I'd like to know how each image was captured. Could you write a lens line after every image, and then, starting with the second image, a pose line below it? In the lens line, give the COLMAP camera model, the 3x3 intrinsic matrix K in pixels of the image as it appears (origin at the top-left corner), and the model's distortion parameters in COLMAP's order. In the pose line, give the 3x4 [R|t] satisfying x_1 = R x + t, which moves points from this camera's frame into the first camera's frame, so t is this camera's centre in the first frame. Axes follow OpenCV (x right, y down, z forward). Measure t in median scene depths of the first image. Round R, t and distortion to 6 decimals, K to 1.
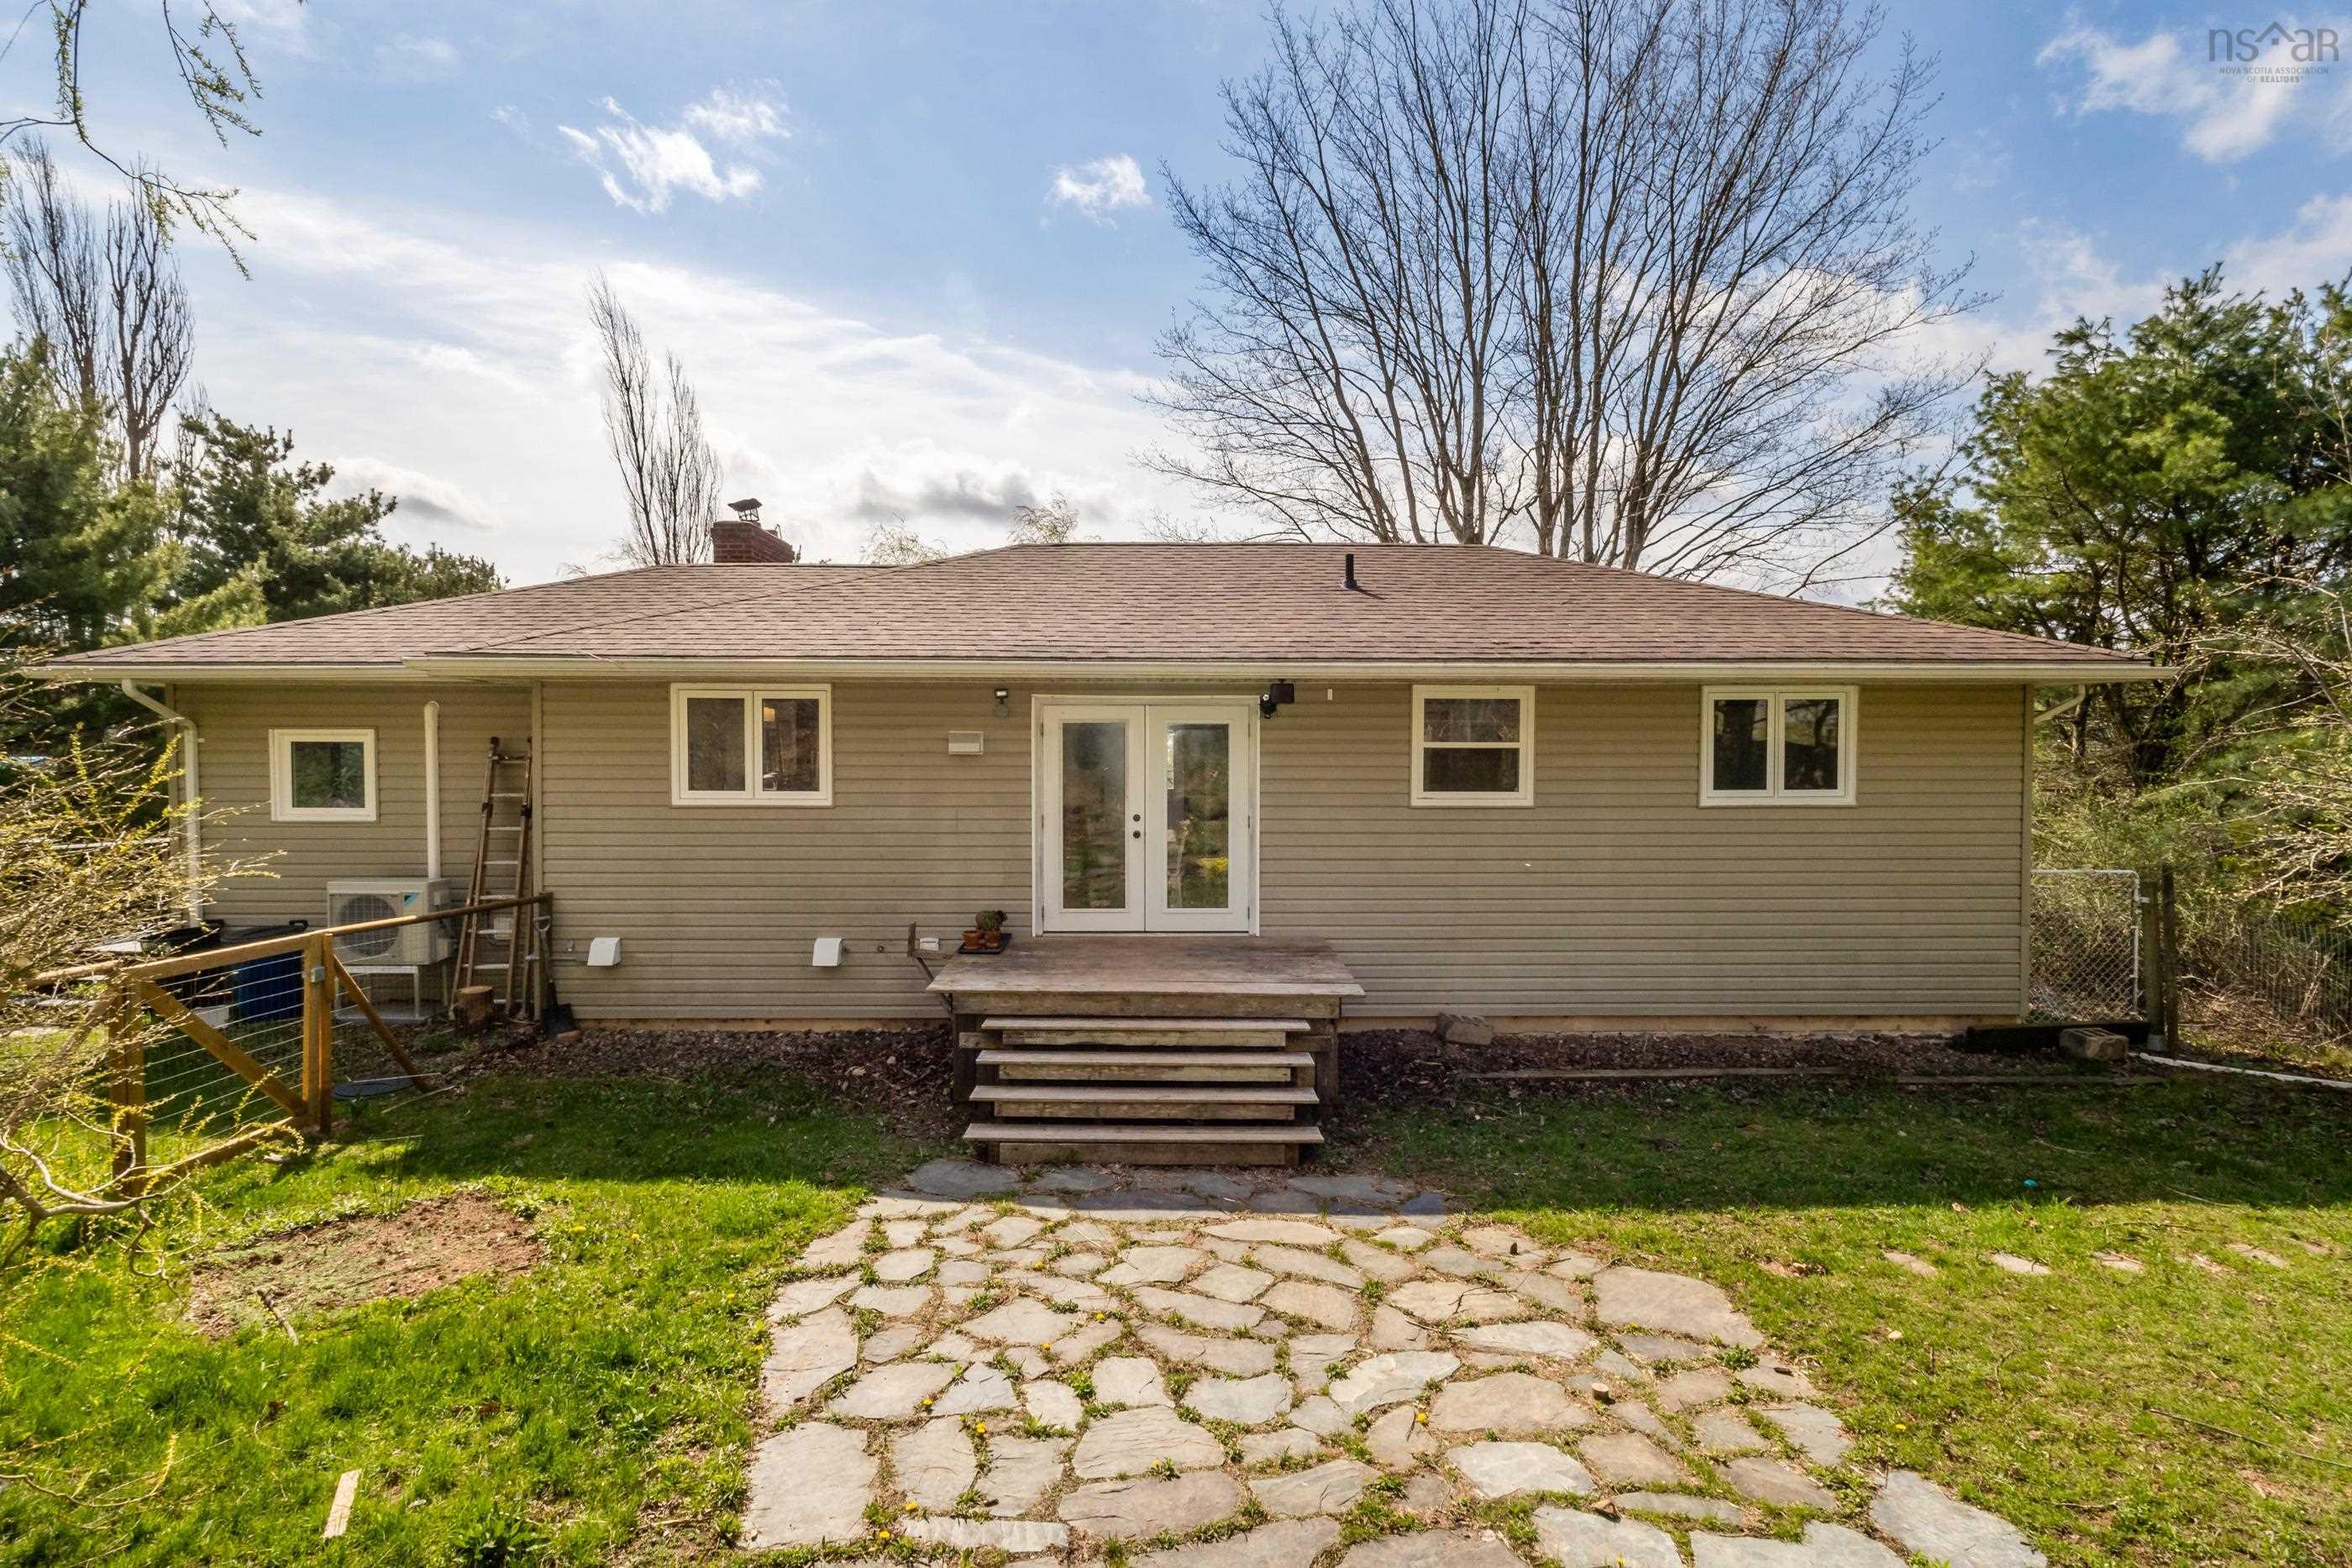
lens RADIAL K [[1078.3, 0, 1176.0], [0, 1078.3, 784.0], [0, 0, 1]] dist [-0.012600, 0.012174]
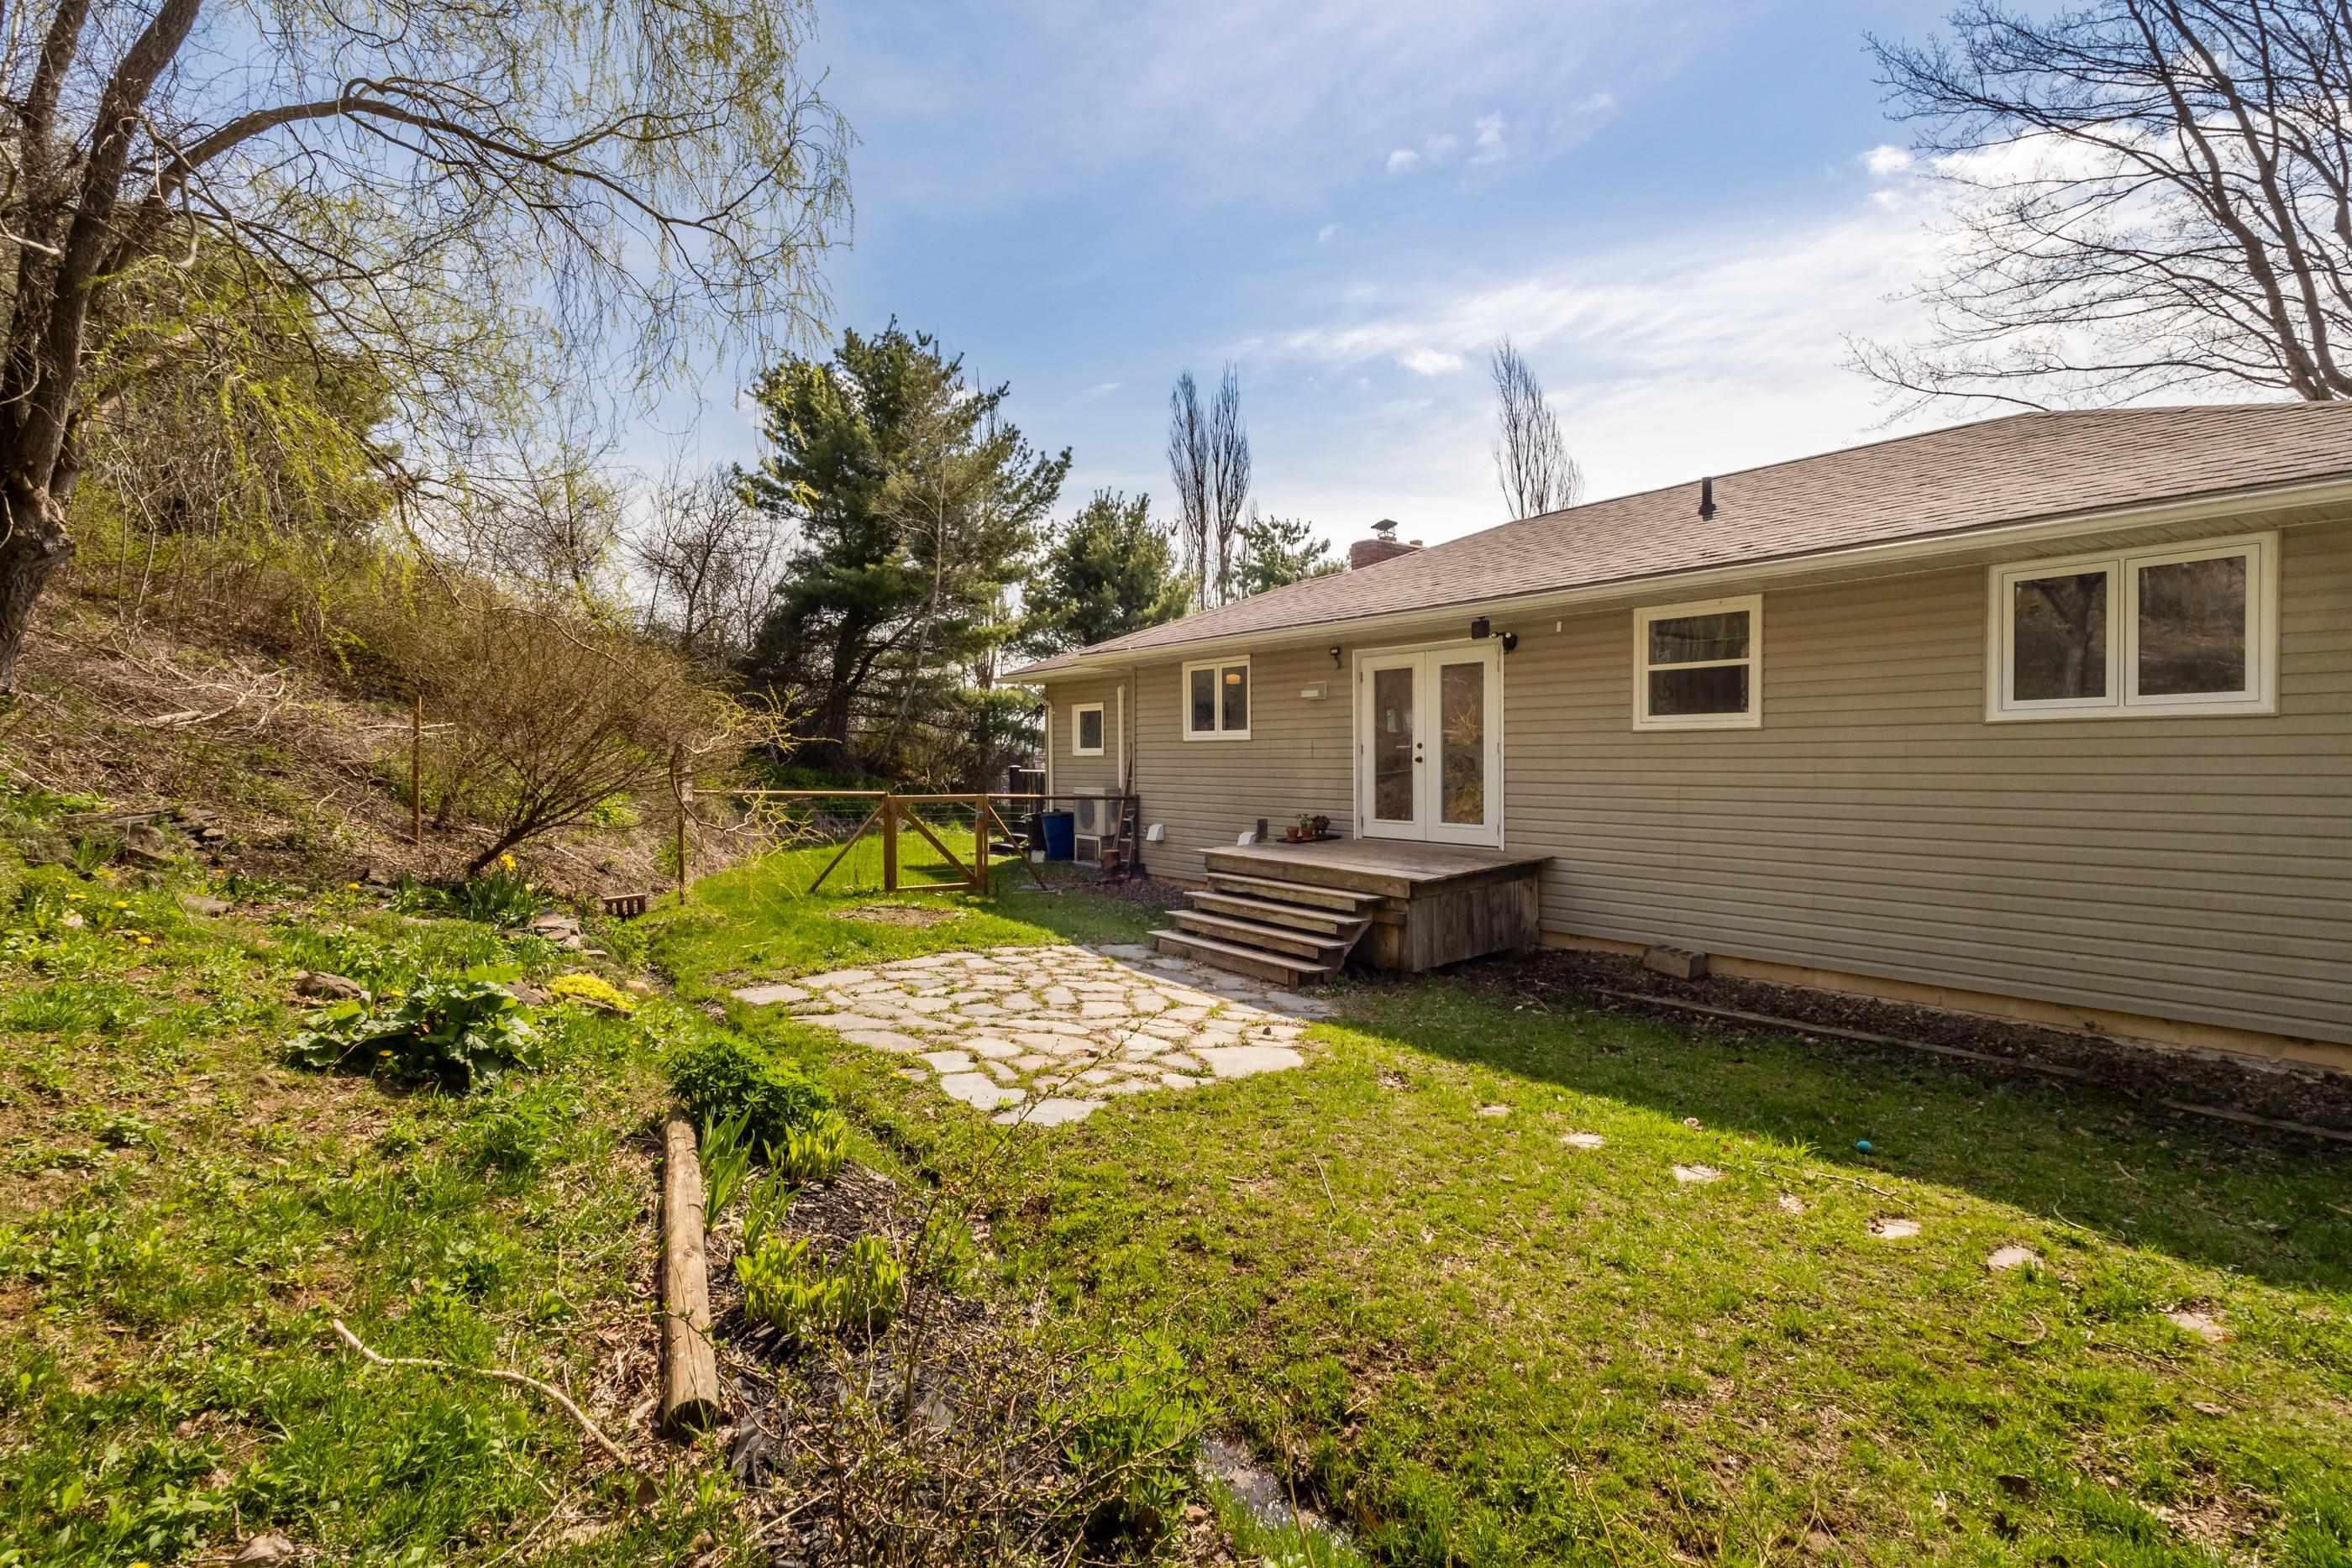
lens RADIAL K [[1078.3, 0, 1176.0], [0, 1078.3, 784.0], [0, 0, 1]] dist [-0.012600, 0.012174]
pose [[0.587393, 0.015308, -0.809157, 0.774595], [-0.017882, 0.999822, 0.005933, 0.071641], [0.809104, 0.010984, 0.587563, 0.073235]]
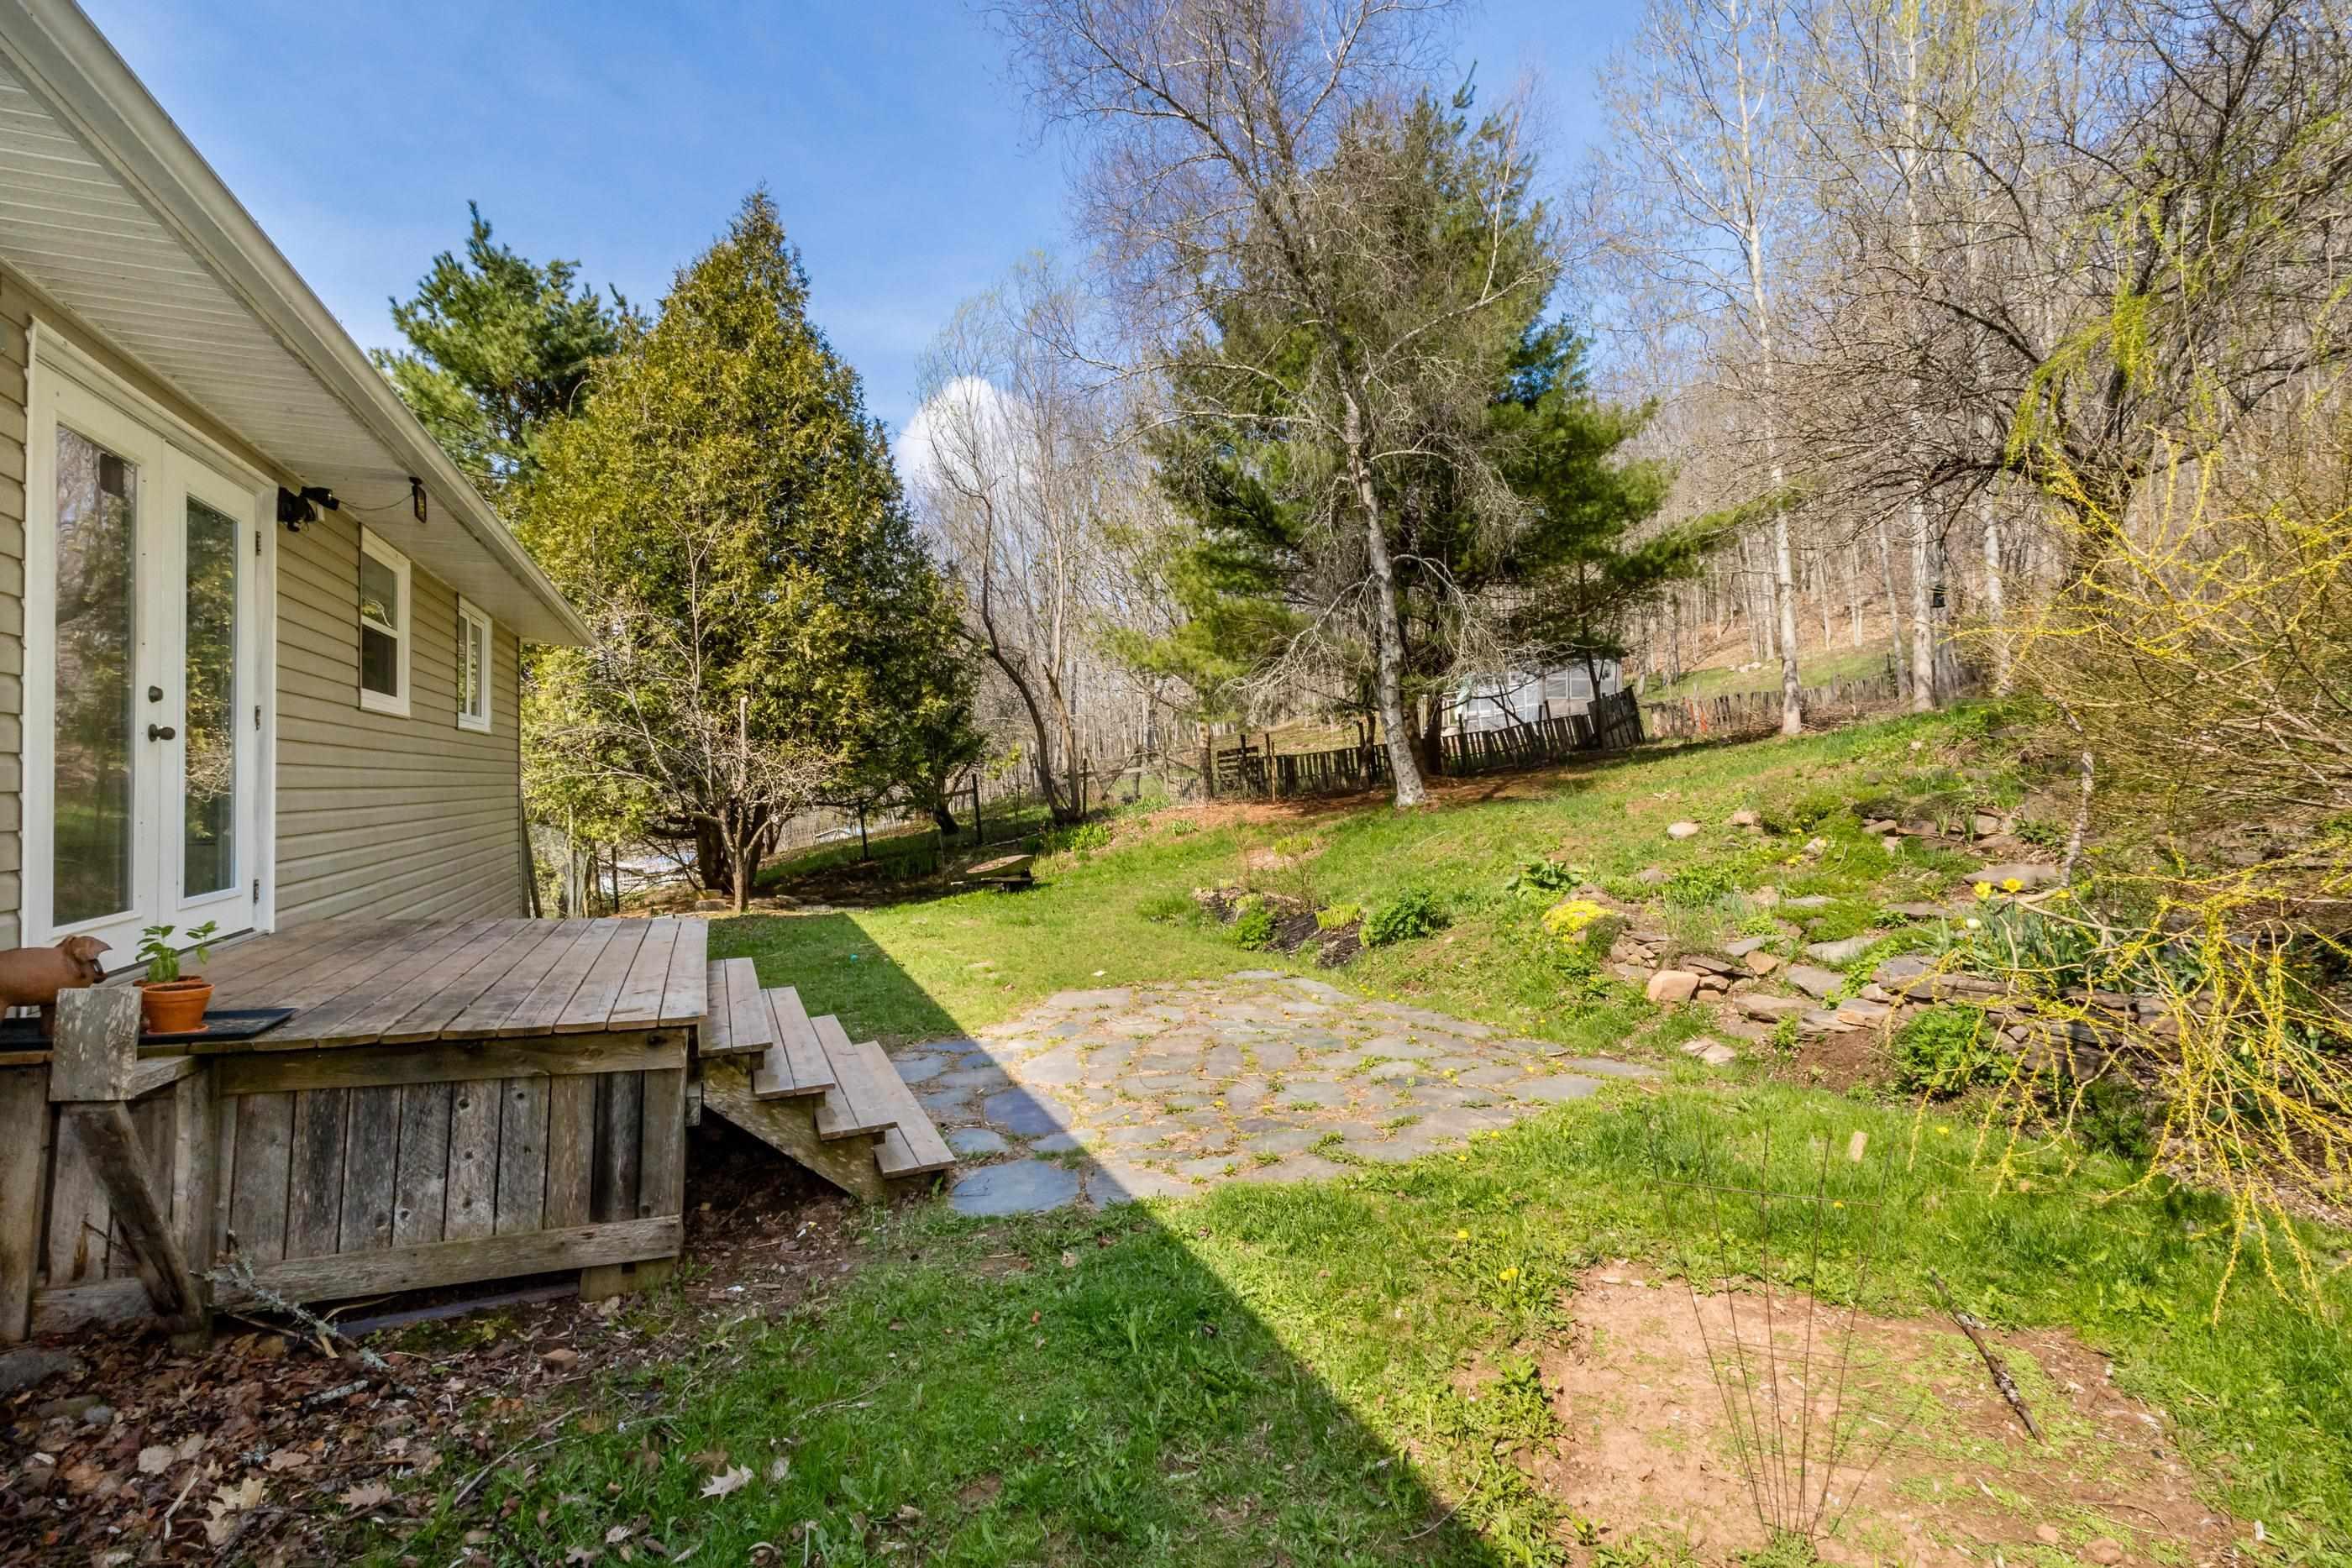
lens RADIAL K [[1078.3, 0, 1176.0], [0, 1078.3, 784.0], [0, 0, 1]] dist [-0.012600, 0.012174]
pose [[-0.373101, -0.001330, 0.927790, -0.586580], [0.021512, 0.999718, 0.010084, 0.071392], [-0.927541, 0.023721, -0.372967, 0.778135]]
